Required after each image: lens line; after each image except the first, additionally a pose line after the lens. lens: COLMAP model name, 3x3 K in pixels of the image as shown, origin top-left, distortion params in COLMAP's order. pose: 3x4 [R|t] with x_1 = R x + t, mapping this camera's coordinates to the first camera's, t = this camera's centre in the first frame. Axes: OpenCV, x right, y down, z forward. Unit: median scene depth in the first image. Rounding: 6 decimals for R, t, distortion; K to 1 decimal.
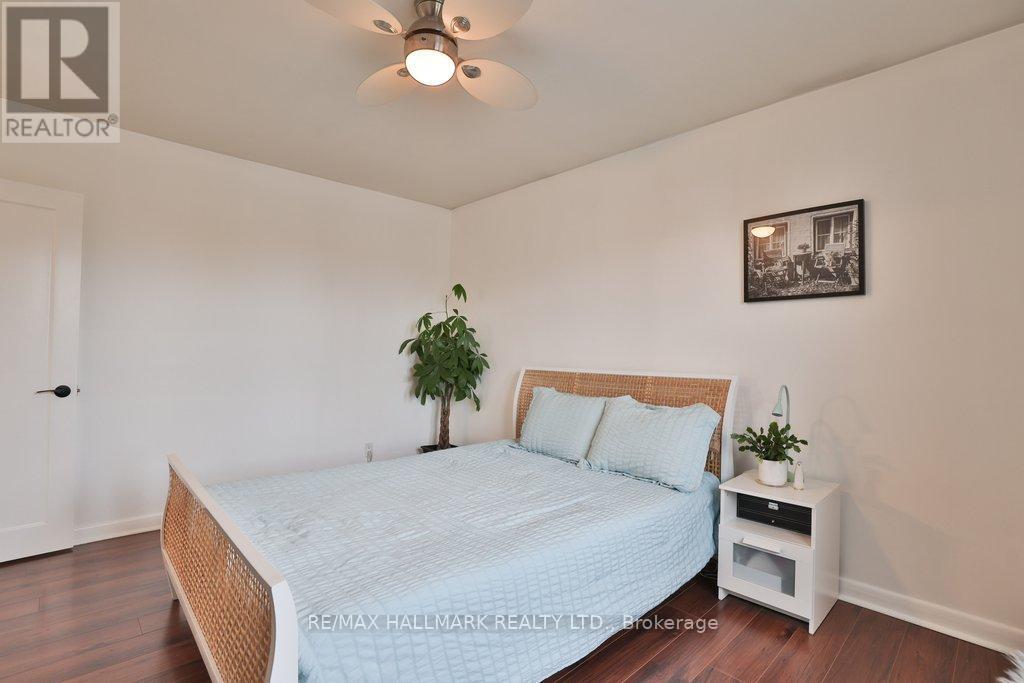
lens RADIAL K [[467.1, 0, 512.0], [0, 467.1, 341.5], [0, 0, 1]] dist [-0.029591, 0.000410]
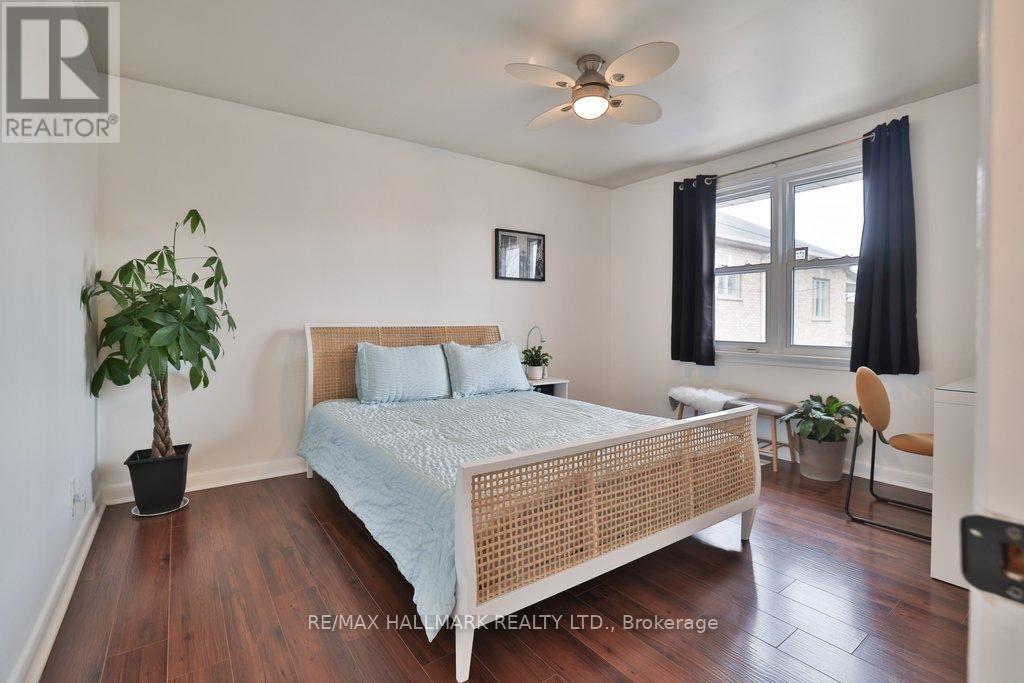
lens RADIAL K [[481.6, 0, 506.6], [0, 481.6, 328.7], [0, 0, 1]] dist [-0.038724, 0.000406]
pose [[0.158663, -0.013687, 0.987238, -1.181502], [-0.004366, 0.999884, 0.014564, 0.068153], [-0.987323, -0.006621, 0.158585, 0.691974]]
